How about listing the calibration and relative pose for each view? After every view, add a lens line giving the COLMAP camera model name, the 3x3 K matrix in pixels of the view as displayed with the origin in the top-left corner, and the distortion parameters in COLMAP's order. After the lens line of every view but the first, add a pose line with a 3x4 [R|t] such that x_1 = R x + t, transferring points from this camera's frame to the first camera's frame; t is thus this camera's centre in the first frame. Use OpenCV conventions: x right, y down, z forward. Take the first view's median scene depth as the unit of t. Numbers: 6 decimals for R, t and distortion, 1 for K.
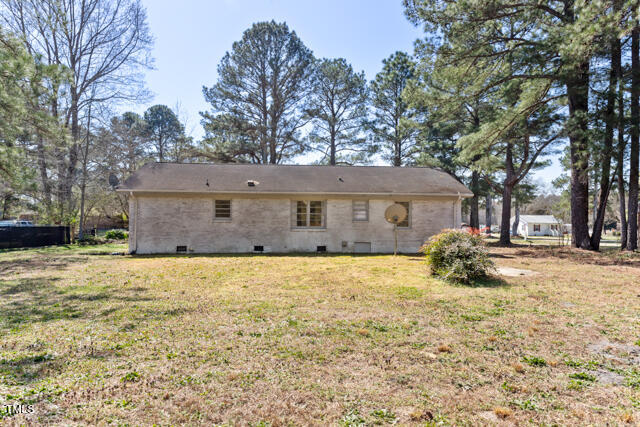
lens RADIAL K [[438.1, 0, 320.0], [0, 438.1, 213.5], [0, 0, 1]] dist [-0.002261, -0.000061]
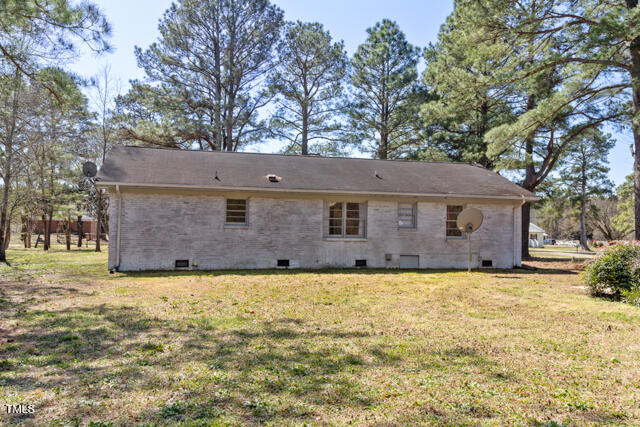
lens RADIAL K [[548.0, 0, 320.0], [0, 548.0, 213.5], [0, 0, 1]] dist [0.005816, 0.000880]
pose [[0.985282, 0.014613, 0.170311, -0.231216], [-0.013530, 0.999880, -0.007519, -0.000813], [-0.170401, 0.005104, 0.985362, 0.039727]]
